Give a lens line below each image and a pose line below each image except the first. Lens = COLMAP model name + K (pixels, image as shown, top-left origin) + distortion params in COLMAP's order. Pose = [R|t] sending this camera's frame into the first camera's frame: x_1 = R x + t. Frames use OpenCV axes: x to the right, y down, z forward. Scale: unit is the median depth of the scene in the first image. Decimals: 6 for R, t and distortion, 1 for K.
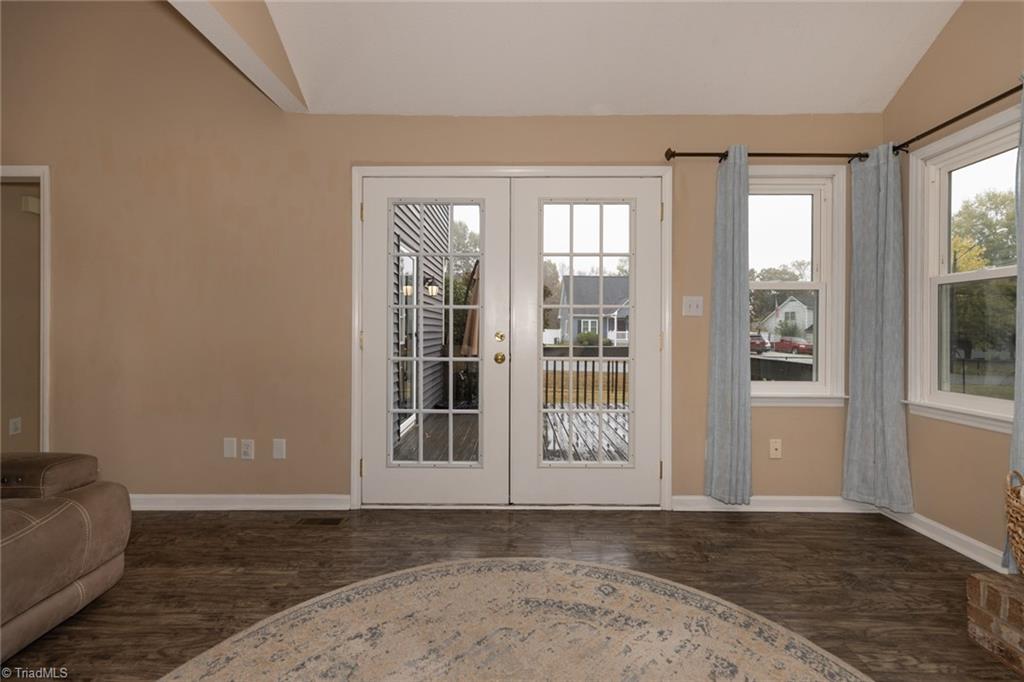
lens RADIAL K [[454.5, 0, 514.3], [0, 454.5, 333.0], [0, 0, 1]] dist [0.002456, 0.000964]
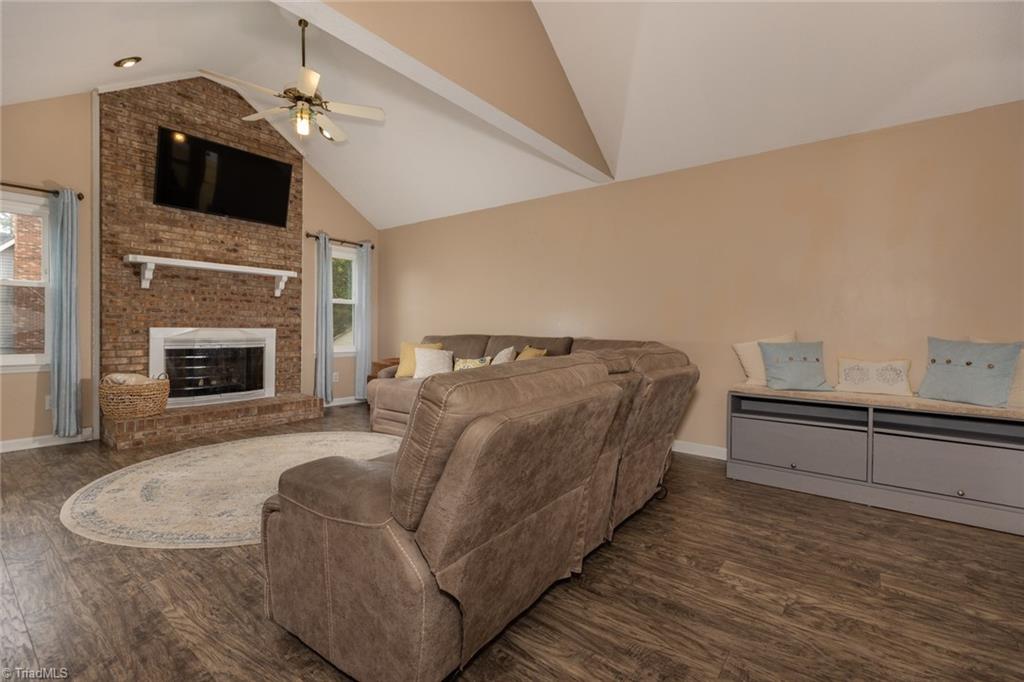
lens RADIAL K [[454.5, 0, 514.3], [0, 454.5, 331.7], [0, 0, 1]] dist [0.002456, 0.000964]
pose [[-0.792913, -0.017103, 0.609095, -1.629528], [-0.009666, 0.999833, 0.015491, 0.010459], [-0.609259, 0.006395, -0.792946, 1.310081]]
